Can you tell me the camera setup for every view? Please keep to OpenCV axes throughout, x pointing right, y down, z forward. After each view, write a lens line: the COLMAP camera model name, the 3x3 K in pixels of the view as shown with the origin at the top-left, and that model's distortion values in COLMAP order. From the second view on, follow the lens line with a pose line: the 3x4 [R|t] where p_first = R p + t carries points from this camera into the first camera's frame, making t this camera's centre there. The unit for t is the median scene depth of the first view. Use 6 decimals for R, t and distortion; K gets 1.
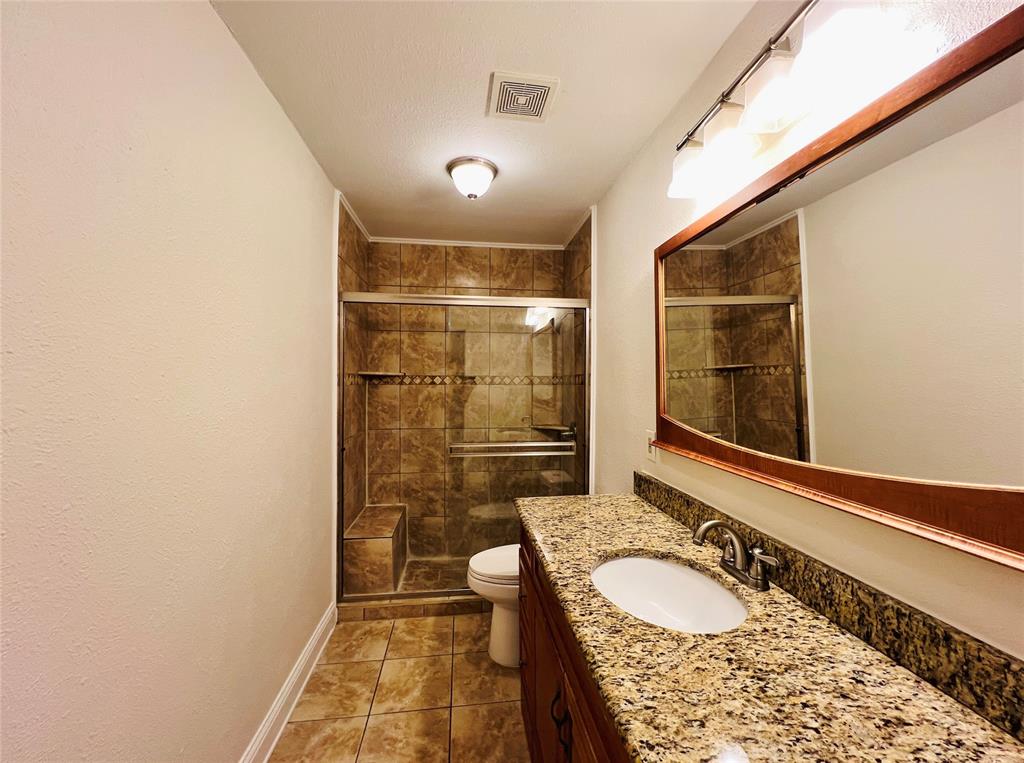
lens RADIAL K [[416.7, 0, 514.7], [0, 416.7, 381.4], [0, 0, 1]] dist [-0.004203, 0.001594]
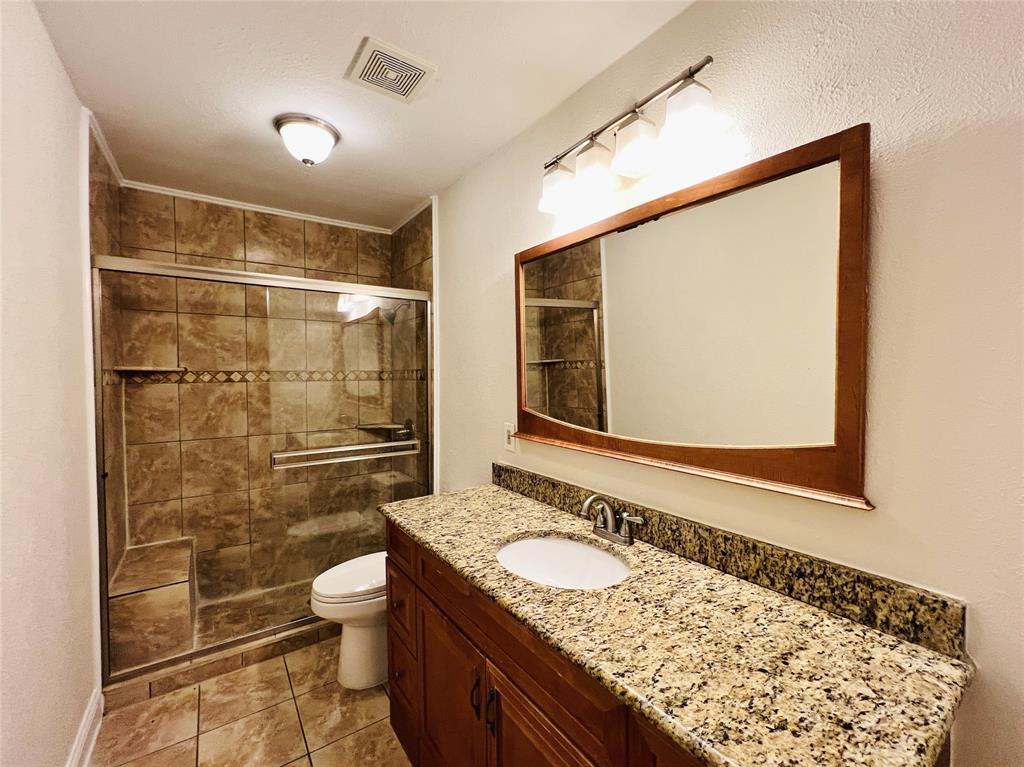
lens RADIAL K [[439.4, 0, 517.2], [0, 439.4, 382.9], [0, 0, 1]] dist [-0.001717, 0.000741]
pose [[0.882964, -0.017937, 0.469098, -0.196474], [0.007308, 0.999674, 0.024470, -0.014198], [-0.469384, -0.018177, 0.882807, -0.003469]]
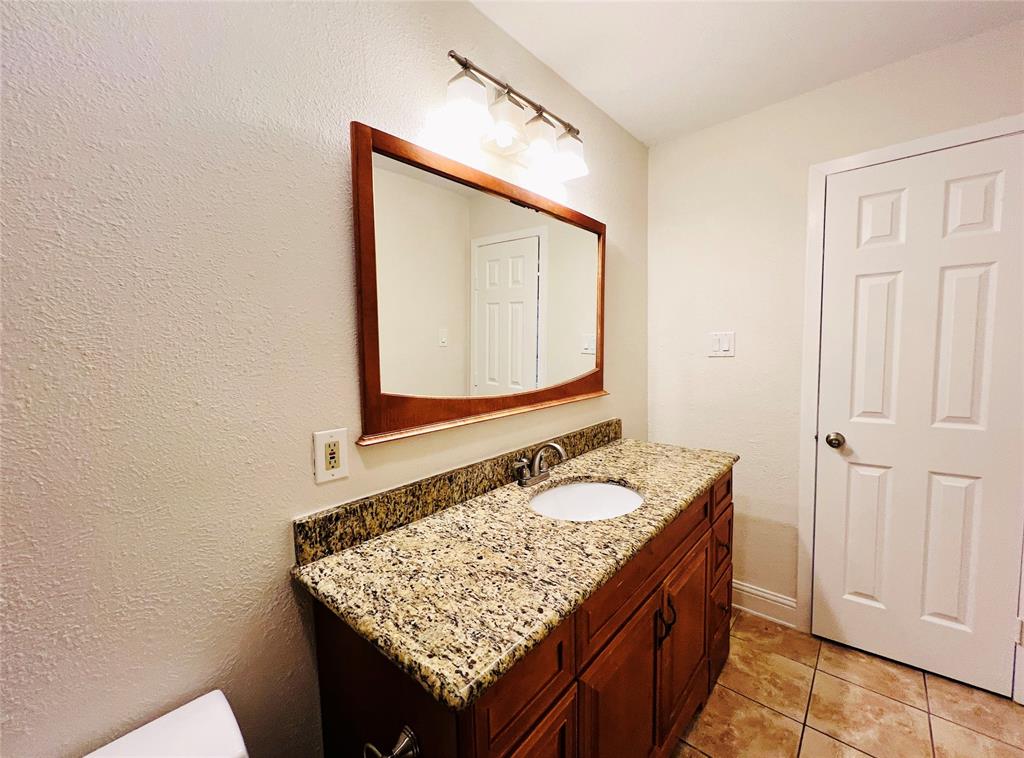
lens RADIAL K [[416.7, 0, 518.9], [0, 416.7, 377.5], [0, 0, 1]] dist [-0.004203, 0.001594]
pose [[-0.665810, -0.047474, 0.744610, -0.284203], [0.022685, 0.996224, 0.083800, 0.005335], [-0.745777, 0.072686, -0.662219, 1.263355]]
